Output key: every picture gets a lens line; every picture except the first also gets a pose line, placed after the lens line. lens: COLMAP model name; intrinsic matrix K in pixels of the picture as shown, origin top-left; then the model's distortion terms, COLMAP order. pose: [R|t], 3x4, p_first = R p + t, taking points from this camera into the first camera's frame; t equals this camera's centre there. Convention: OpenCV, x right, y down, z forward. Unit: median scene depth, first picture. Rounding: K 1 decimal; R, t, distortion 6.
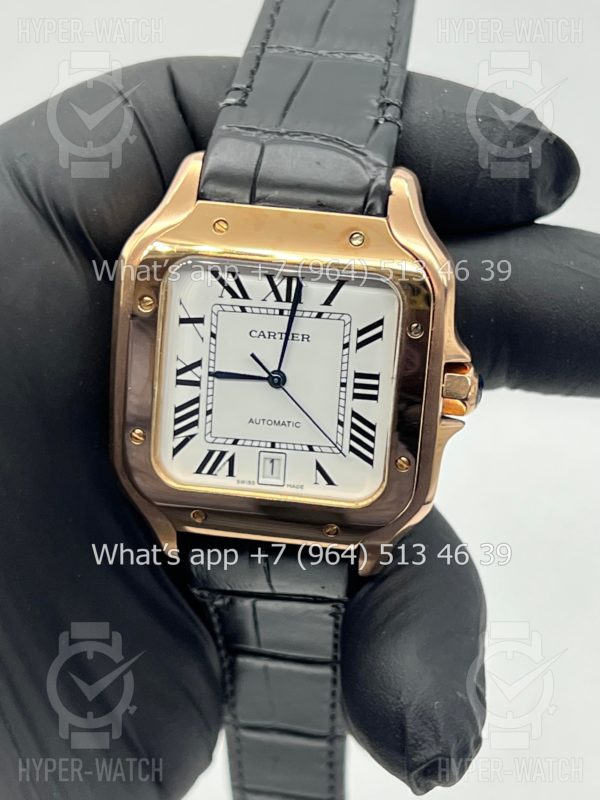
lens RADIAL K [[1835.6, 0, 301.6], [0, 1835.6, 423.1], [0, 0, 1]] dist [0.416753, 0.014669]
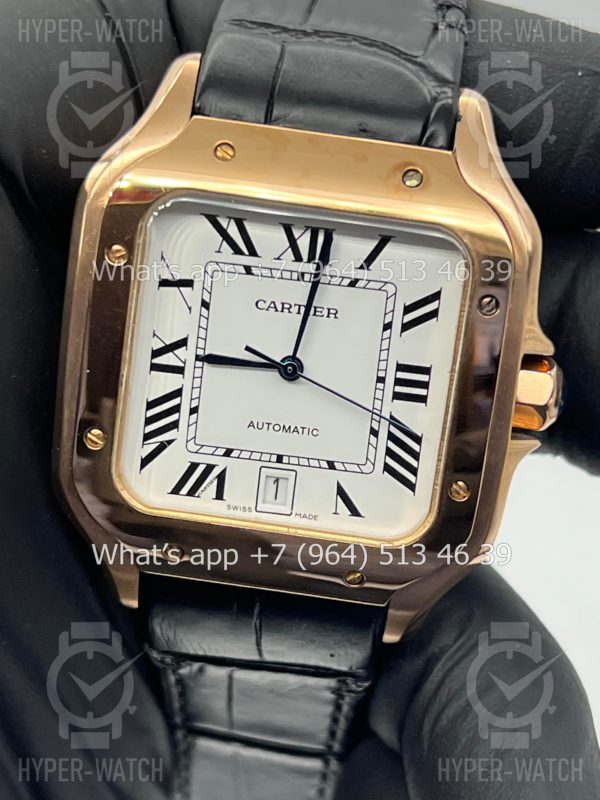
lens RADIAL K [[1835.6, 0, 301.6], [0, 1835.6, 423.1], [0, 0, 1]] dist [0.416753, 0.014669]
pose [[0.996889, 0.041171, 0.067215, -0.056938], [-0.039360, 0.998831, -0.028044, 0.018056], [-0.068291, 0.025311, 0.997344, 0.271249]]
